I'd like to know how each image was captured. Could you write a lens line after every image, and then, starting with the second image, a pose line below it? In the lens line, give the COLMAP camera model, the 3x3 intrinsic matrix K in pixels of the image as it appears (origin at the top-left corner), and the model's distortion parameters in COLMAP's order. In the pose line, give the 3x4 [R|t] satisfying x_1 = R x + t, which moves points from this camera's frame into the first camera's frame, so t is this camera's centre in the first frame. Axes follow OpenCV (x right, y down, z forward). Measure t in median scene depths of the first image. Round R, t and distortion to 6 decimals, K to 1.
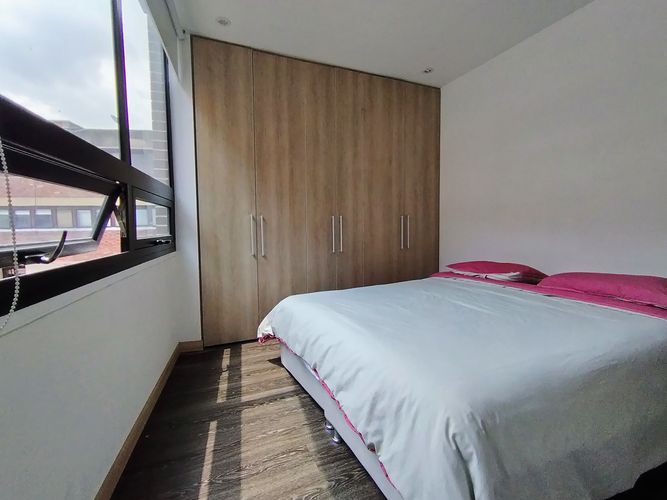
lens RADIAL K [[308.0, 0, 332.0], [0, 308.0, 251.7], [0, 0, 1]] dist [-0.004884, 0.000482]
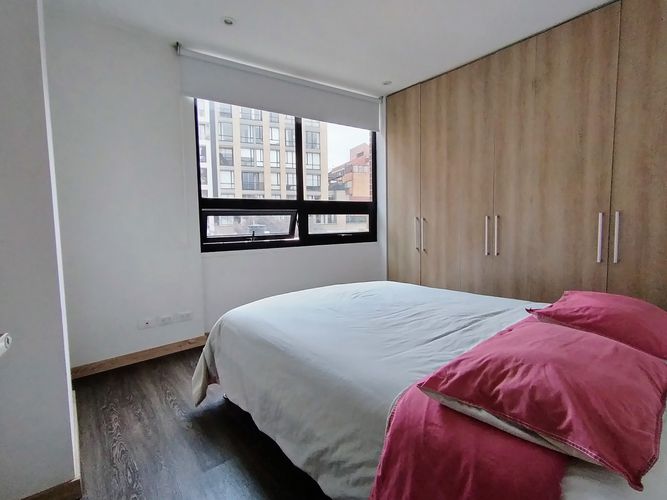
lens RADIAL K [[308.0, 0, 333.6], [0, 308.0, 250.3], [0, 0, 1]] dist [-0.004884, 0.000482]
pose [[0.274549, 0.097743, -0.956593, 0.801751], [-0.060851, 0.994592, 0.084161, -0.065049], [0.959646, 0.035103, 0.279012, 0.305680]]
